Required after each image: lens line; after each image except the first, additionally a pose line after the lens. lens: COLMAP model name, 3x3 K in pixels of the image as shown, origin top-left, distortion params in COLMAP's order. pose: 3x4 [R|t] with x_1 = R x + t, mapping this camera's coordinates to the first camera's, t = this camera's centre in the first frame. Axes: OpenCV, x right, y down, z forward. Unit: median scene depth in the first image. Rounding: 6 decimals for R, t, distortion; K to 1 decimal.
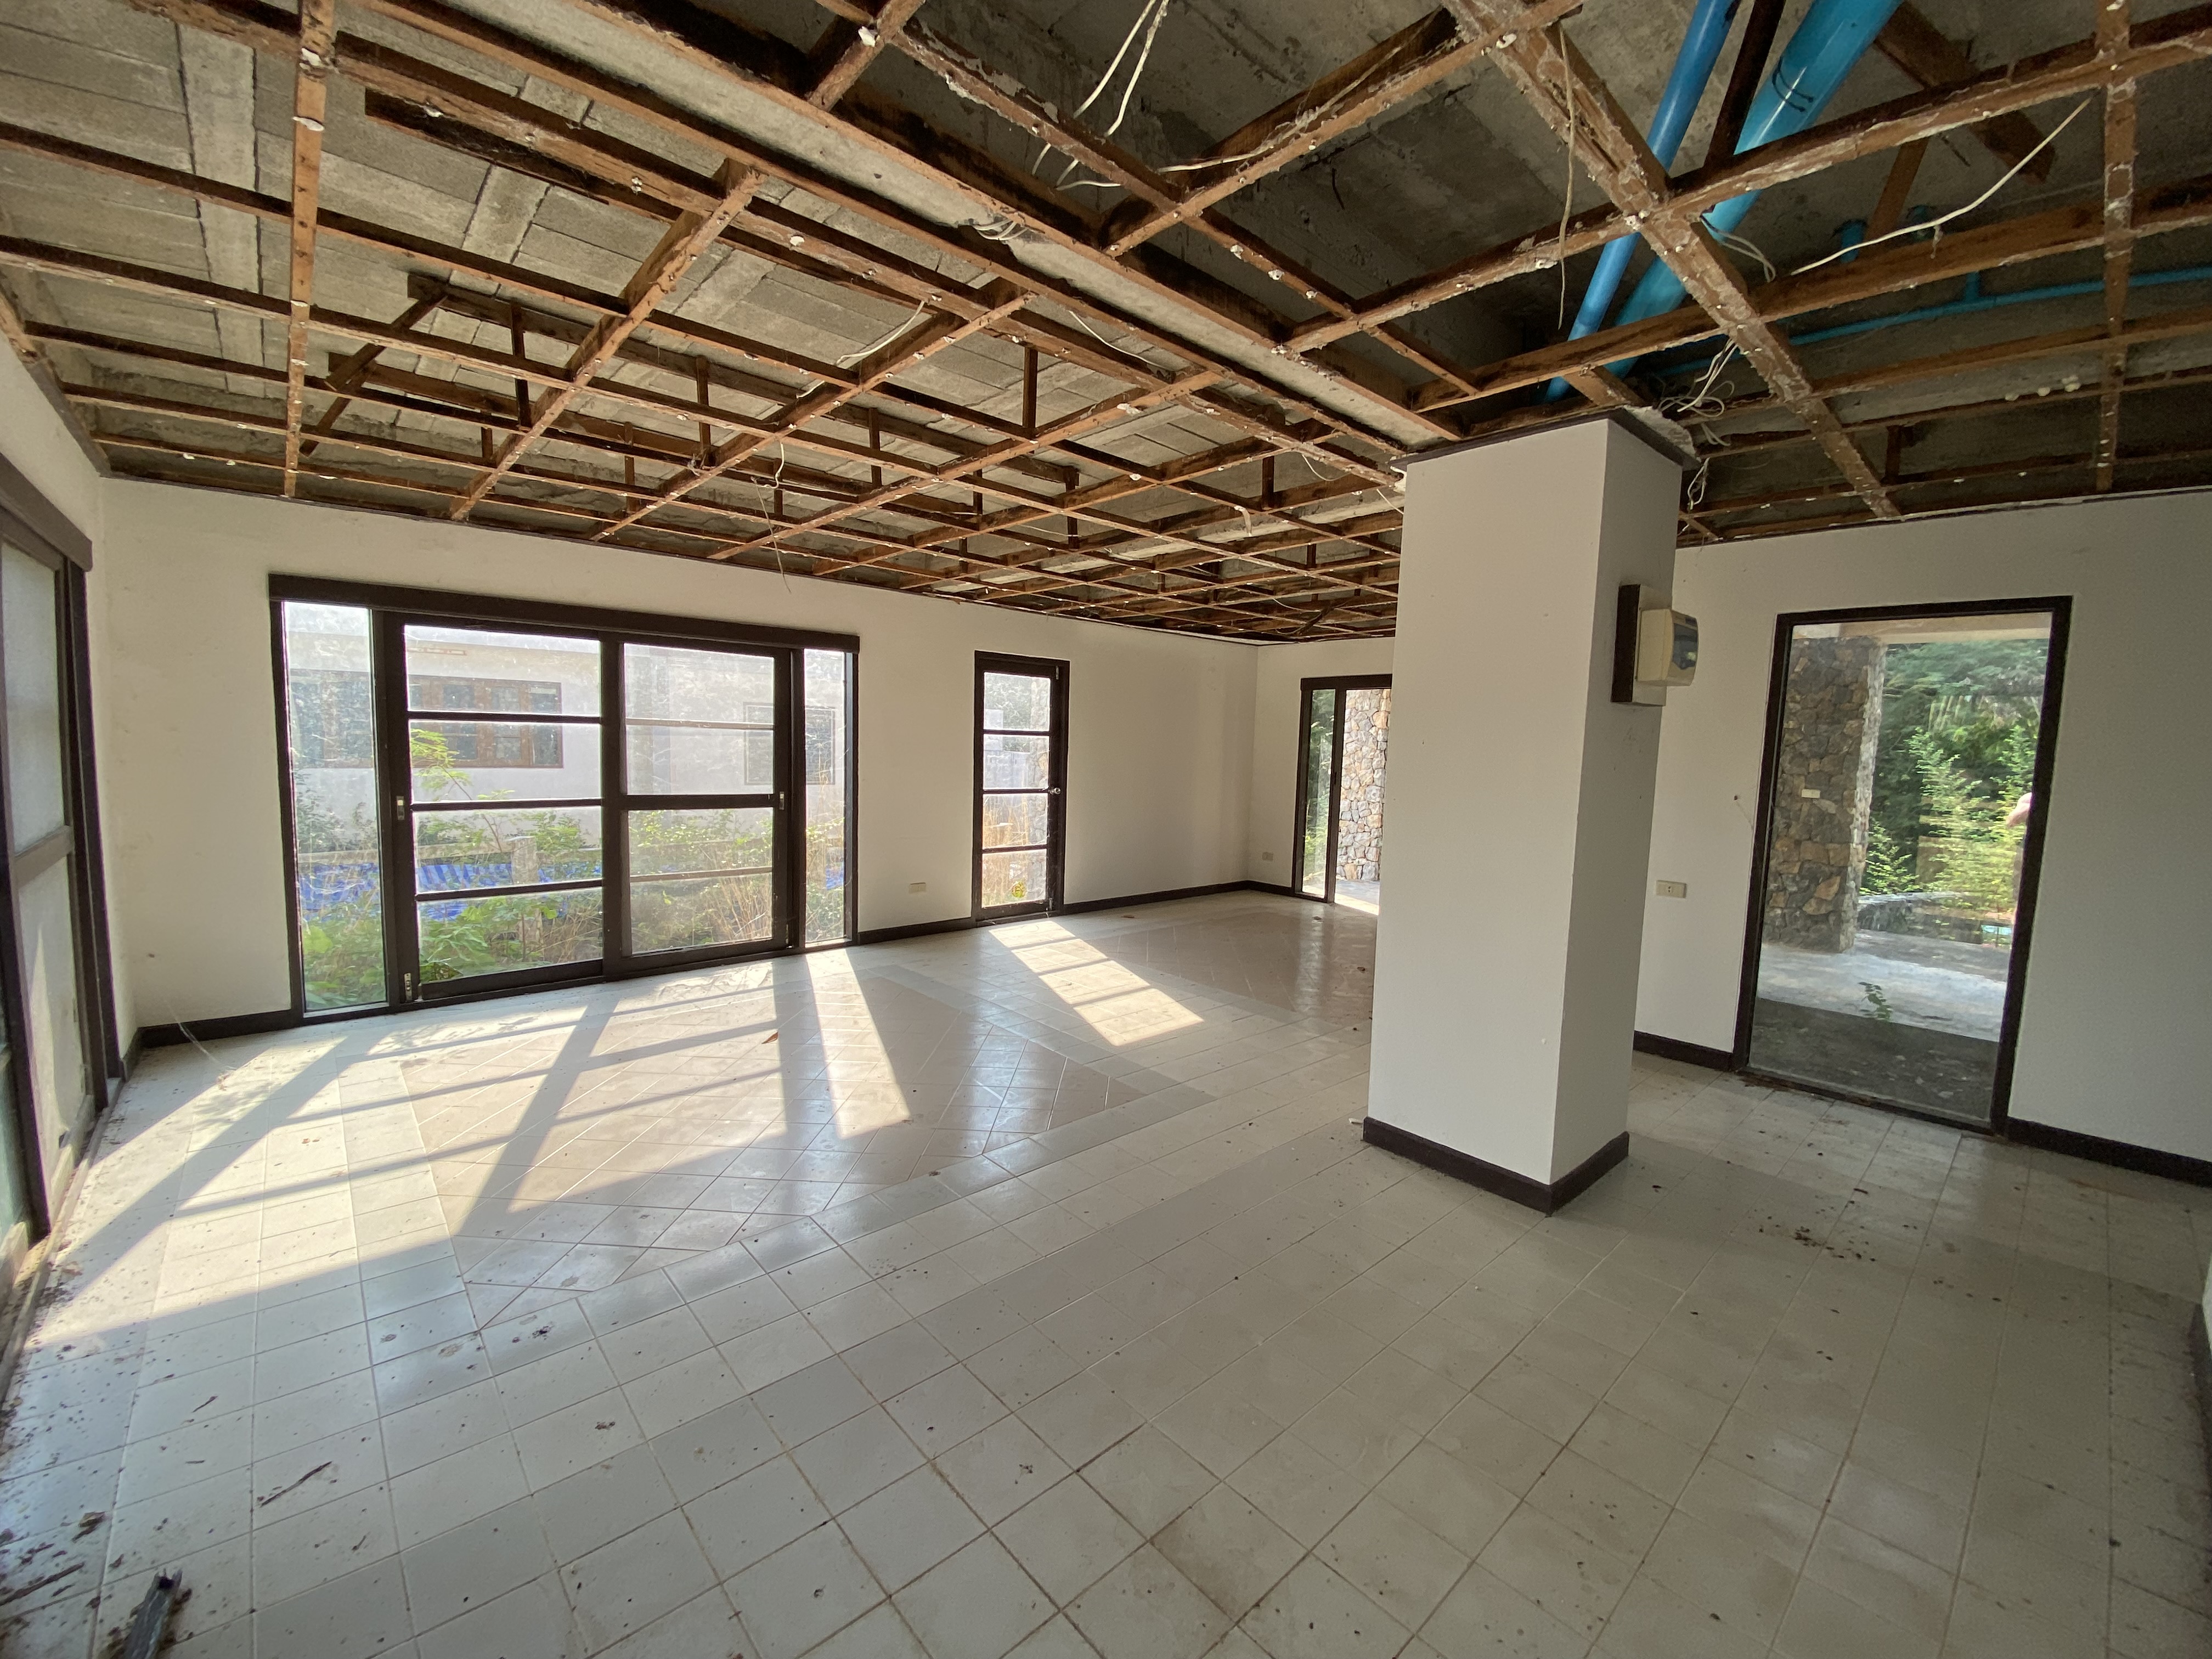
lens RADIAL K [[904.8, 0, 1103.4], [0, 904.8, 820.3], [0, 0, 1]] dist [0.000625, -0.000253]
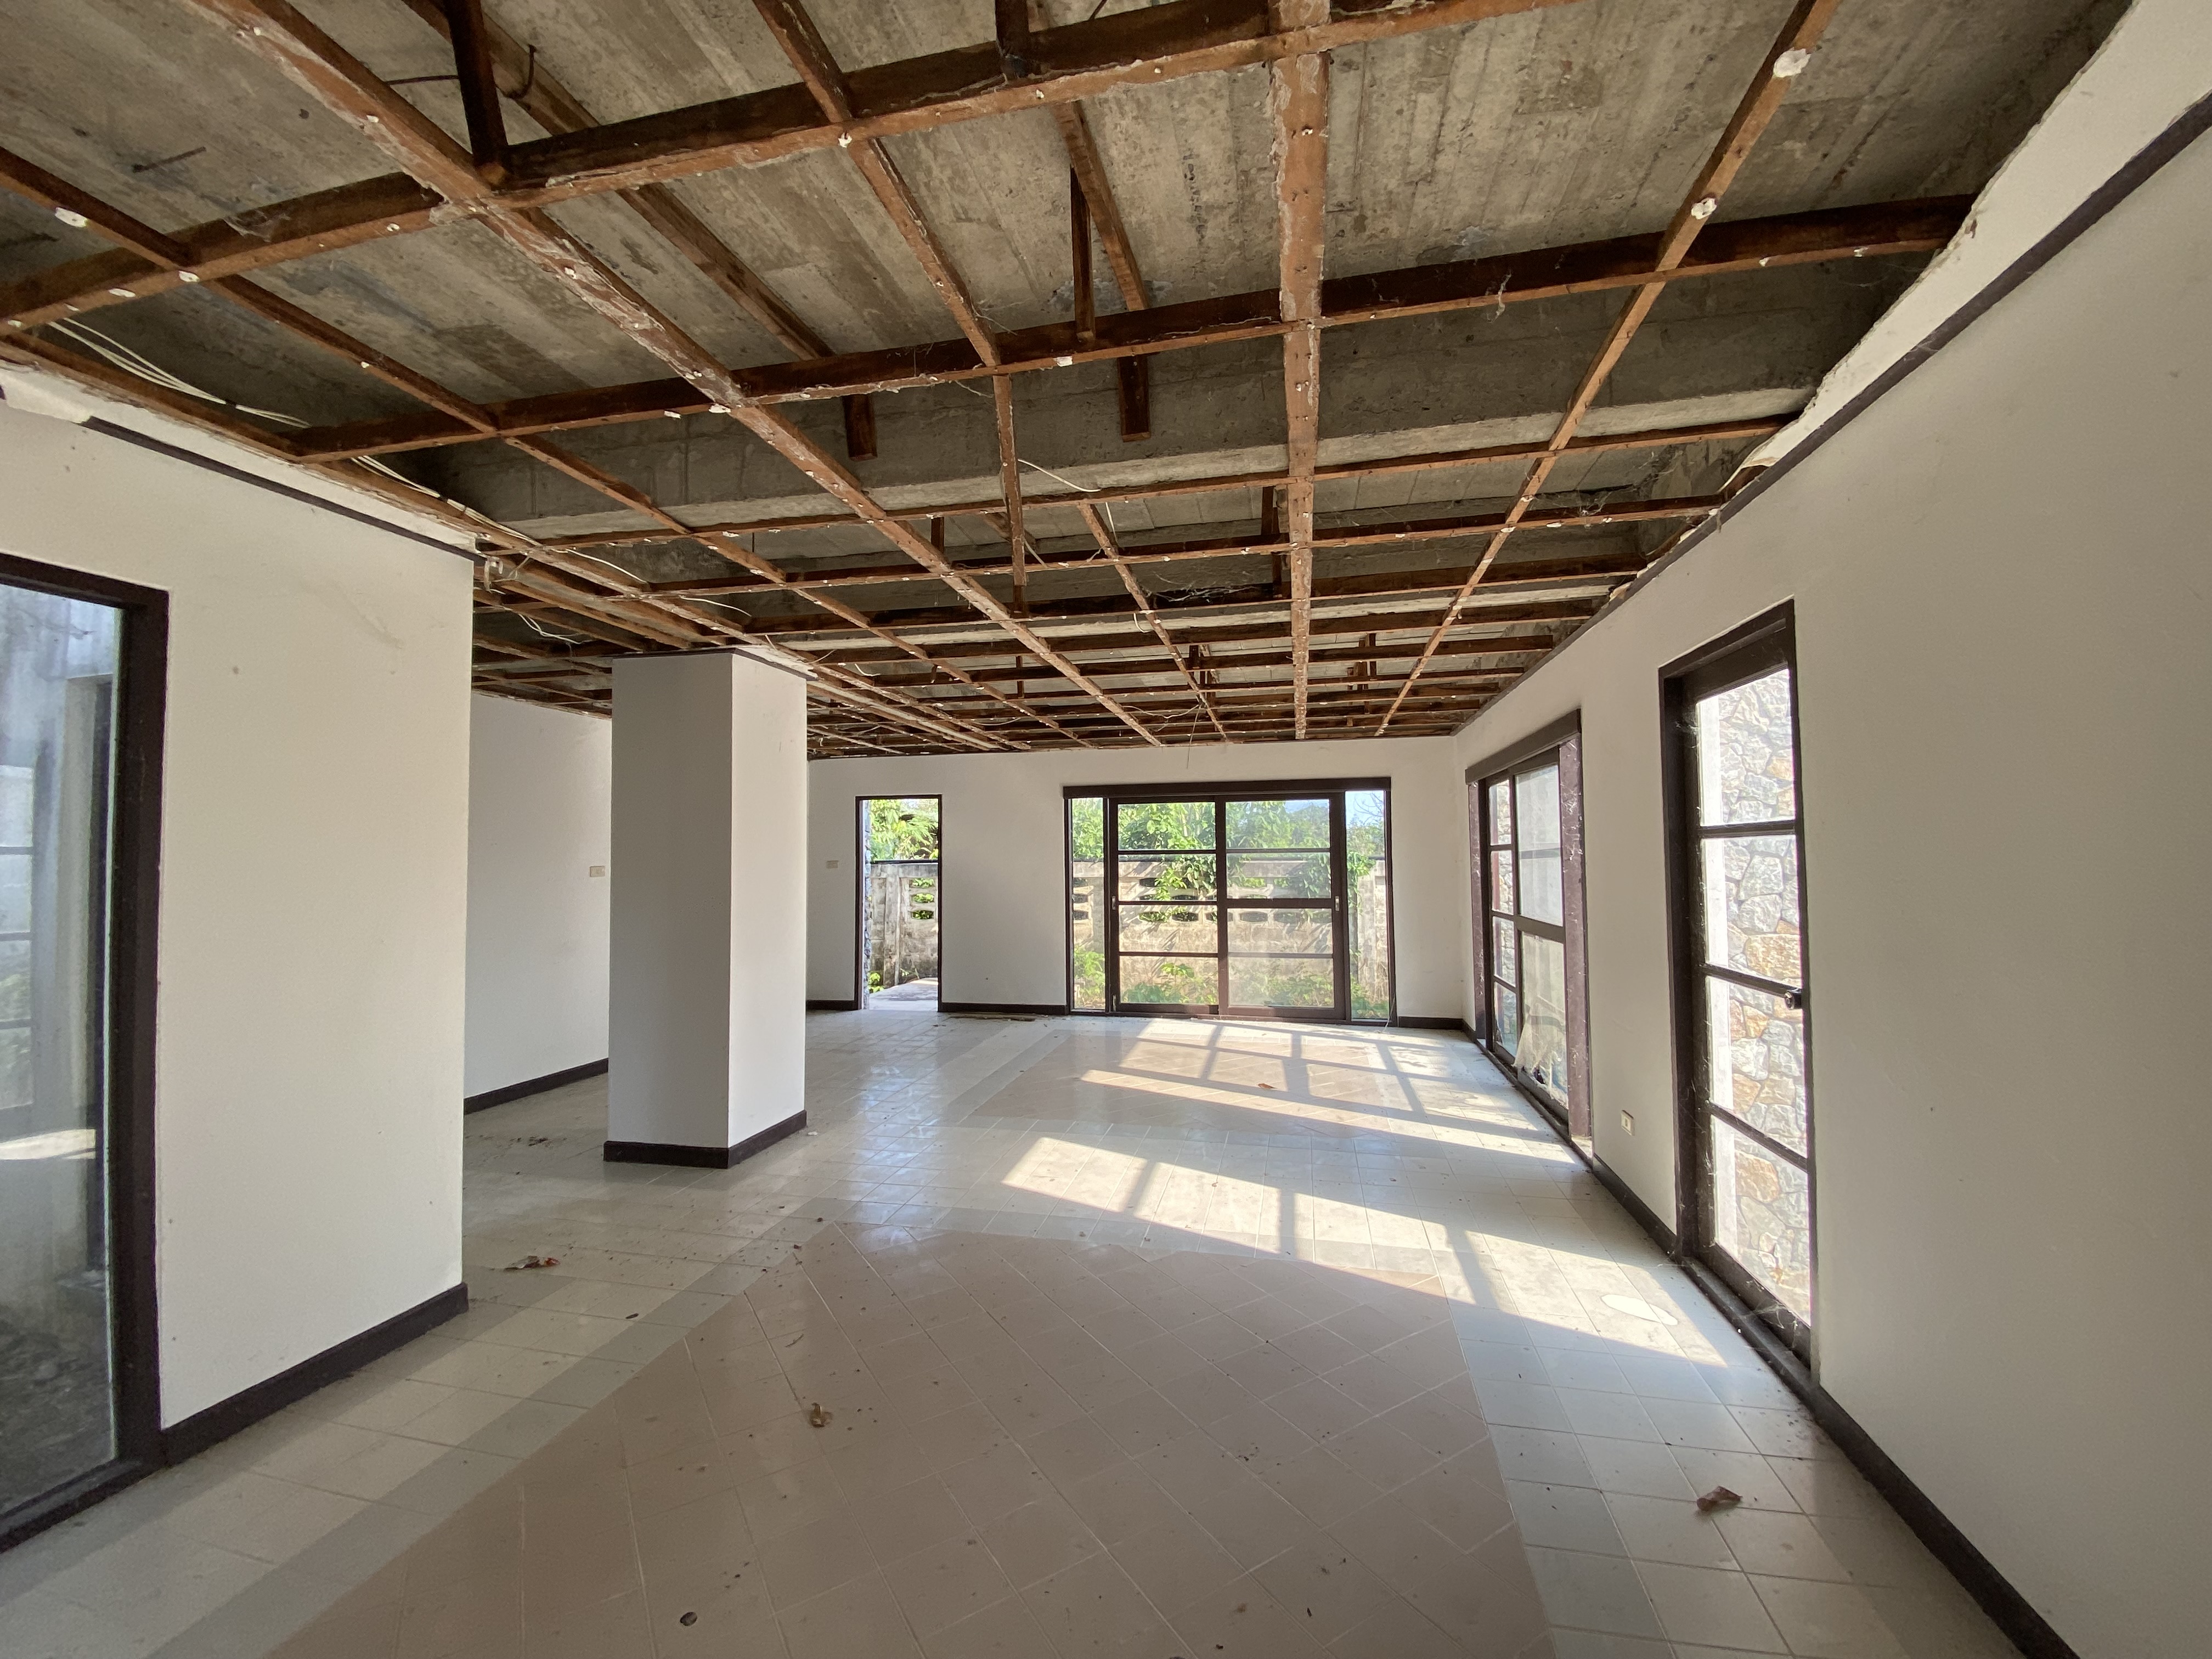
lens RADIAL K [[904.8, 0, 1103.4], [0, 904.8, 820.3], [0, 0, 1]] dist [0.000625, -0.000253]
pose [[-0.818005, -0.042960, -0.573605, 0.514082], [-0.066889, 0.997546, 0.020678, -0.135710], [0.571309, 0.055283, -0.818871, 1.667005]]
